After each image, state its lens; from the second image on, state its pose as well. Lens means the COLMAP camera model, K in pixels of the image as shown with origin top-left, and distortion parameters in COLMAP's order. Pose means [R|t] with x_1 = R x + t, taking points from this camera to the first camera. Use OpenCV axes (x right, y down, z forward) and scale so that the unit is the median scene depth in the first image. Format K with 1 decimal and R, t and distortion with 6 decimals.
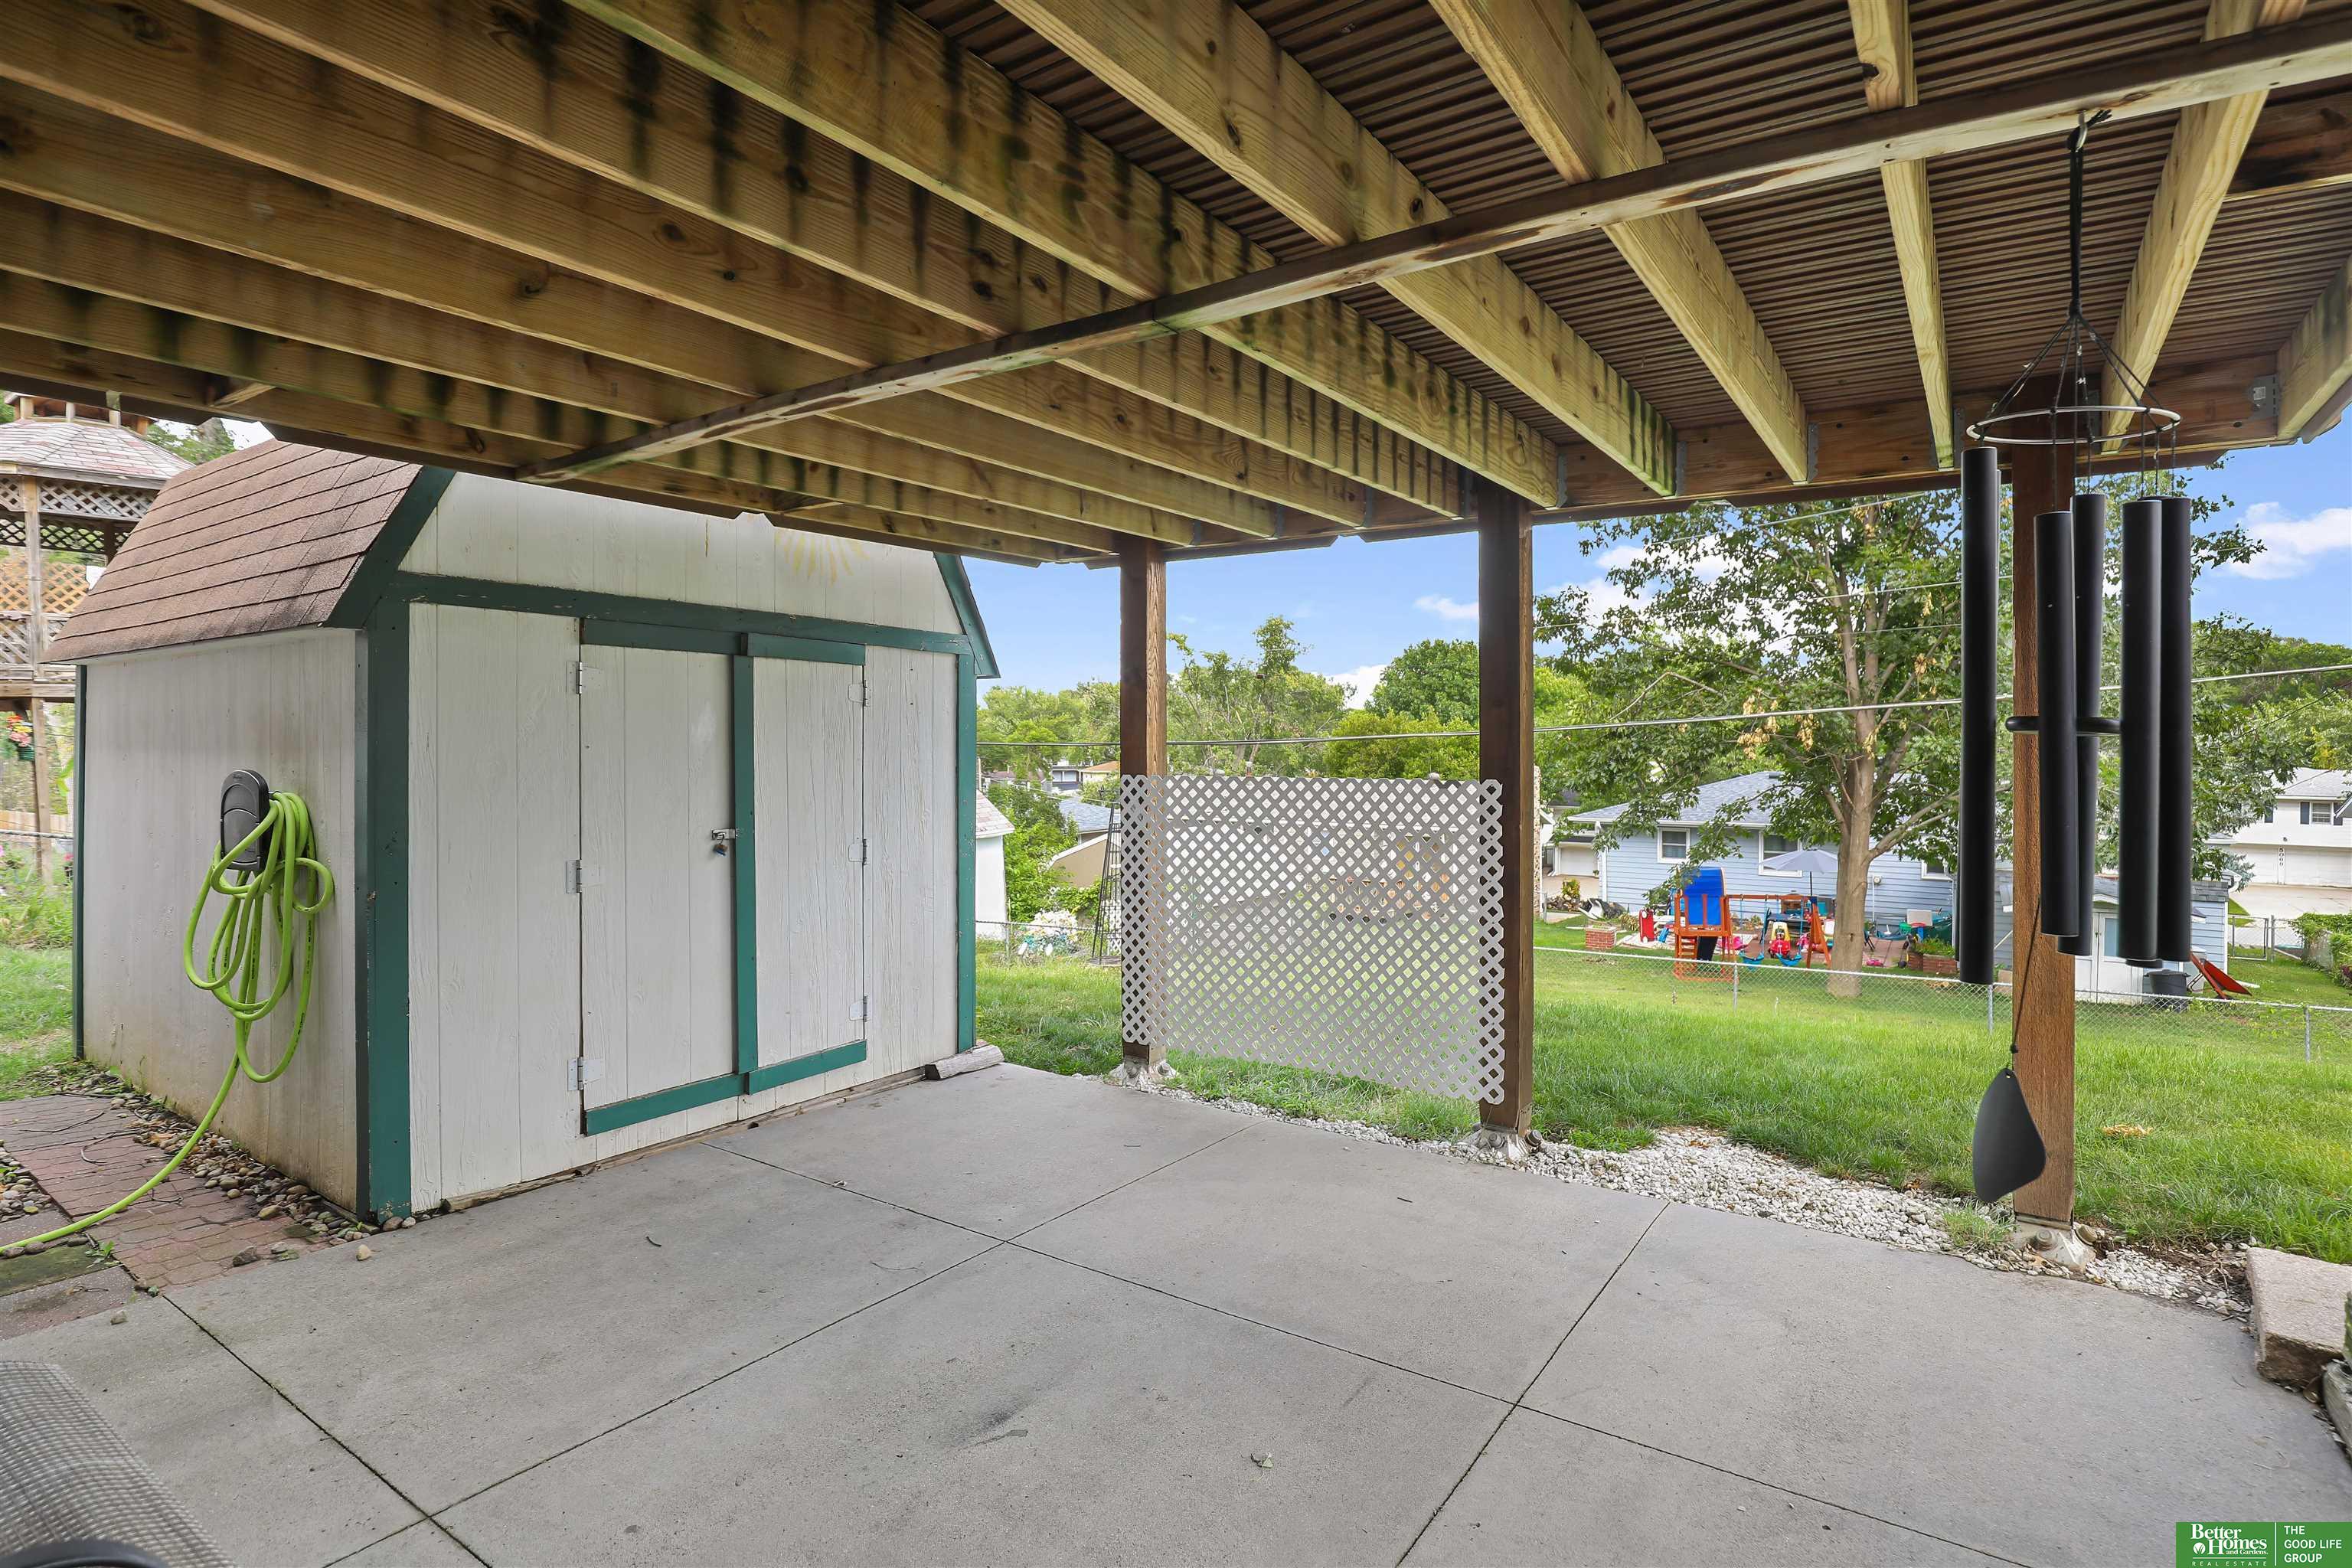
lens RADIAL K [[1183.6, 0, 1196.2], [0, 1183.6, 781.0], [0, 0, 1]] dist [-0.066310, 0.019694]
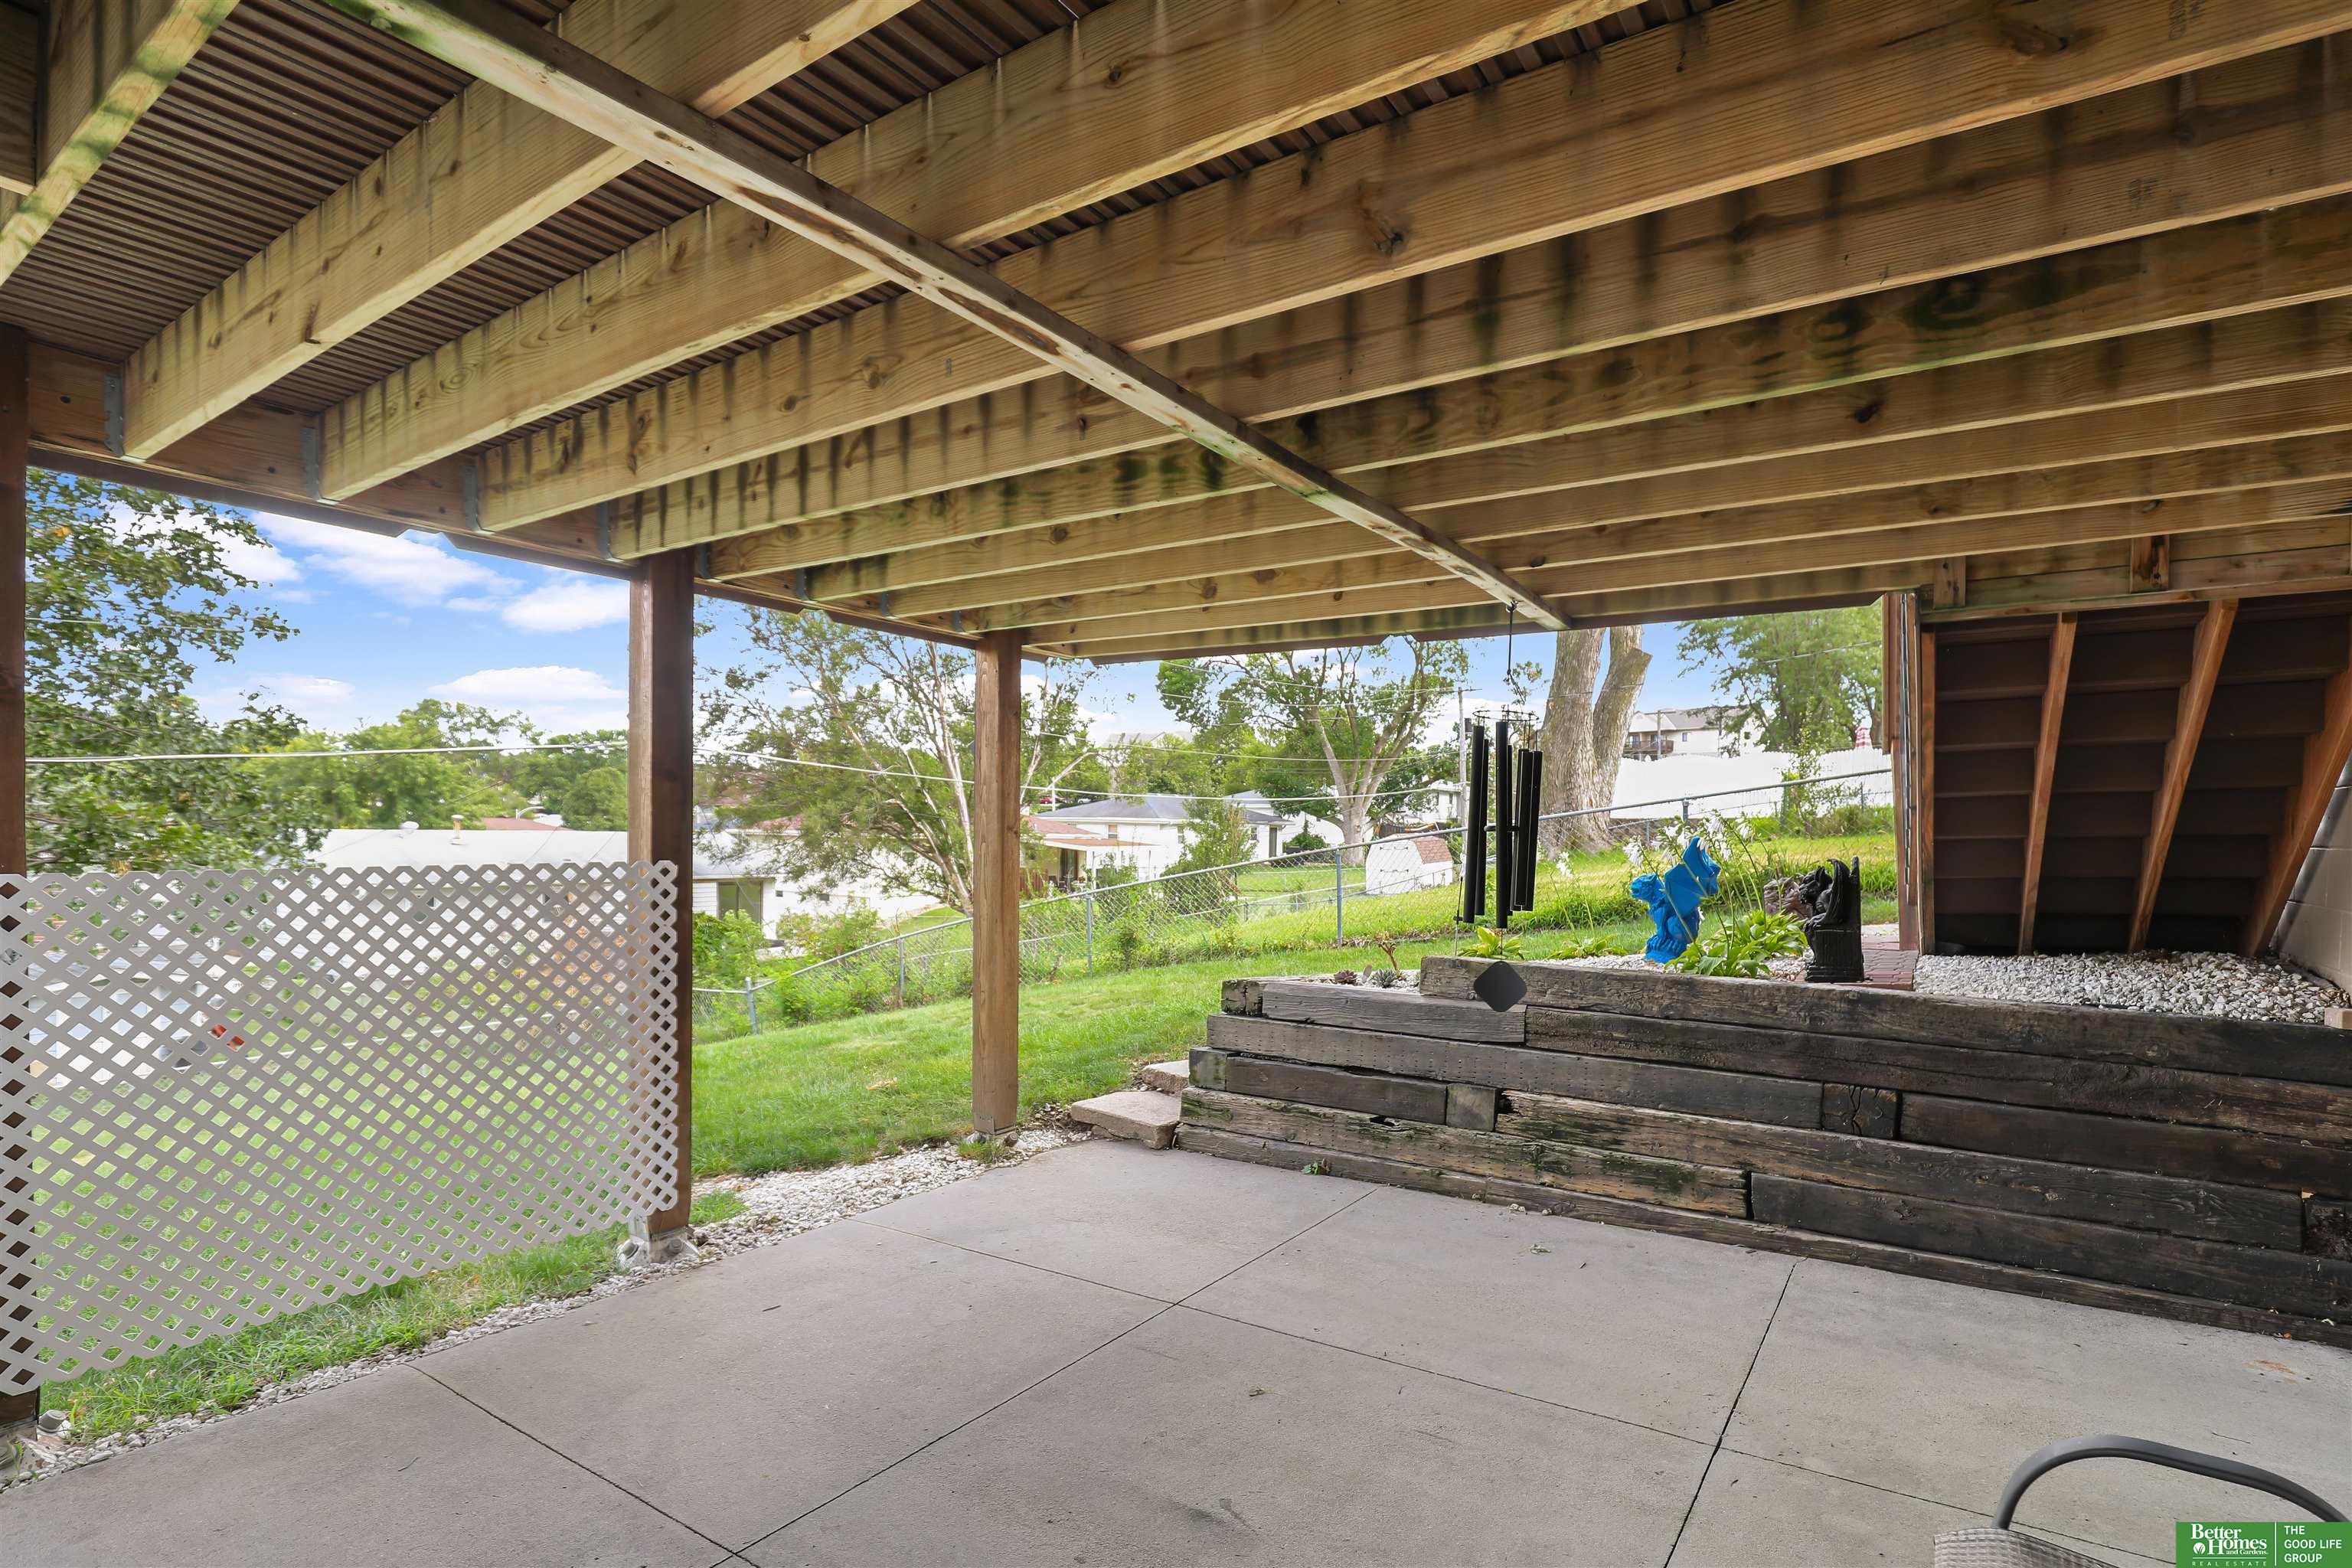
lens RADIAL K [[1183.6, 0, 1196.2], [0, 1183.6, 781.0], [0, 0, 1]] dist [-0.066310, 0.019694]
pose [[-0.006702, 0.028363, 0.999575, -0.762159], [0.026033, 0.999264, -0.028180, -0.030717], [-0.999639, 0.025833, -0.007436, 0.649262]]
